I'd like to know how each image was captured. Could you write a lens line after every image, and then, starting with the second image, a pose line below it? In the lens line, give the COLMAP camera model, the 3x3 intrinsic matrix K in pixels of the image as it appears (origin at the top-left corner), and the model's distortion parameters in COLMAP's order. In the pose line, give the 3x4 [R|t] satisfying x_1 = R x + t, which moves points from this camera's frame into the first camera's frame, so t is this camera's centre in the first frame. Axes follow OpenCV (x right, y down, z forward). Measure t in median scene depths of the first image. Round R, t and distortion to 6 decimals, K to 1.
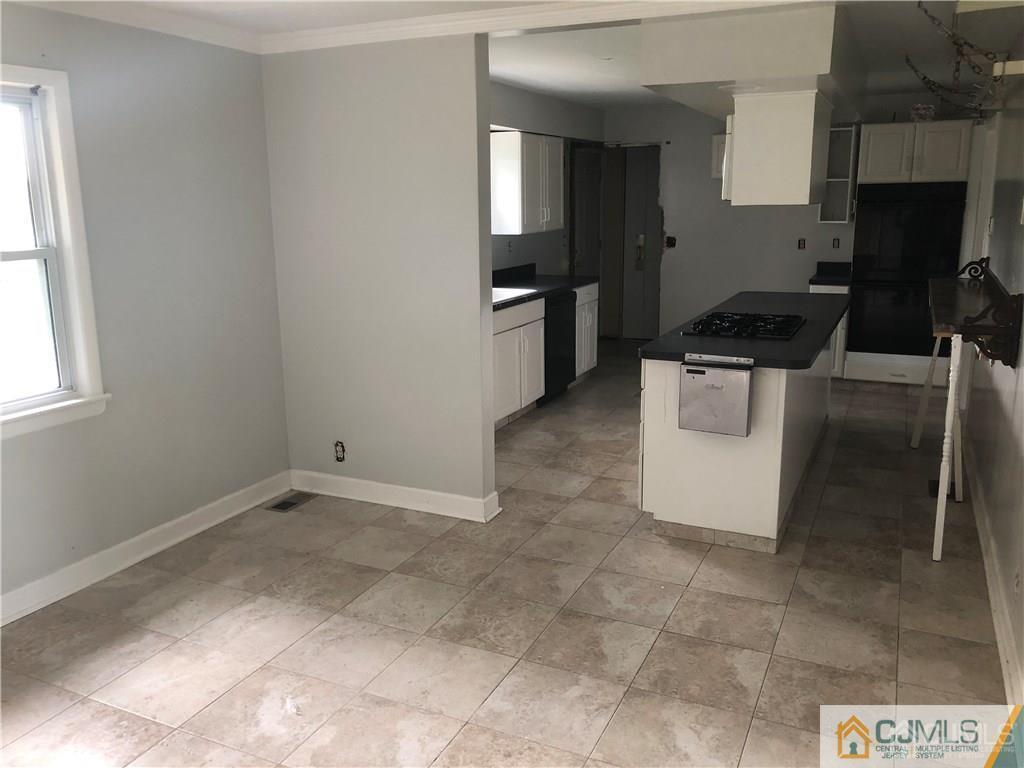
lens RADIAL K [[839.5, 0, 512.0], [0, 839.5, 384.0], [0, 0, 1]] dist [0.032300, -0.004825]
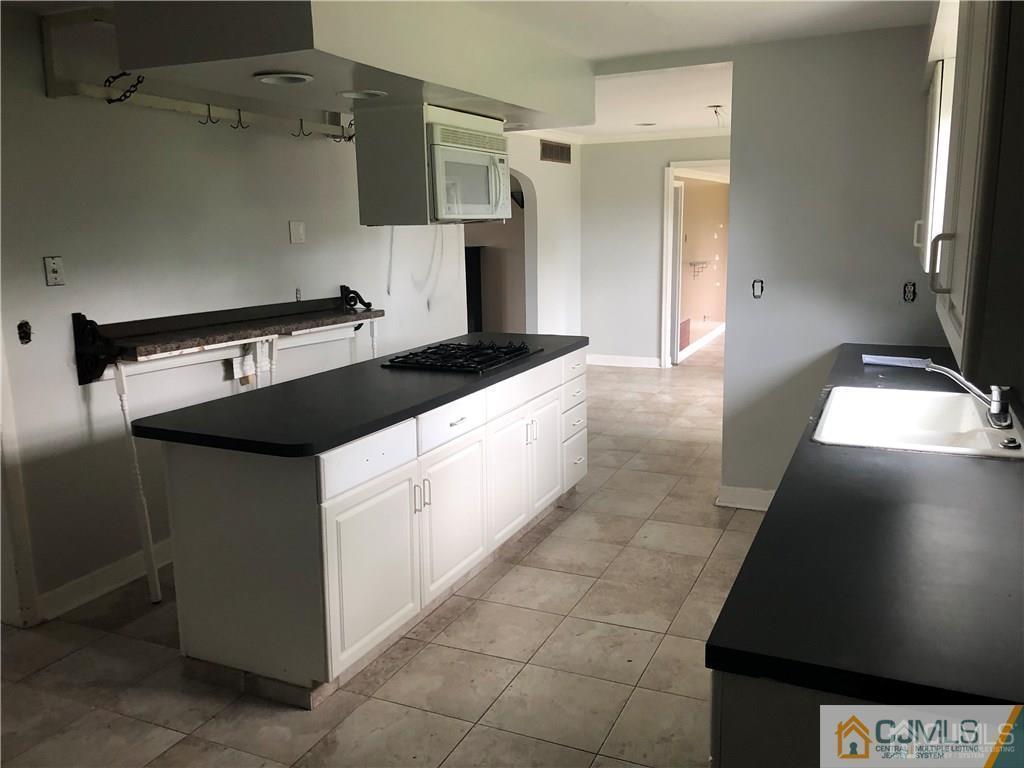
lens RADIAL K [[839.5, 0, 512.0], [0, 839.5, 384.0], [0, 0, 1]] dist [0.032300, -0.004825]
pose [[-0.999627, 0.027088, -0.003446, 0.231394], [0.023631, 0.921410, 0.387872, -0.386225], [0.013682, 0.387646, -0.921707, 1.835005]]
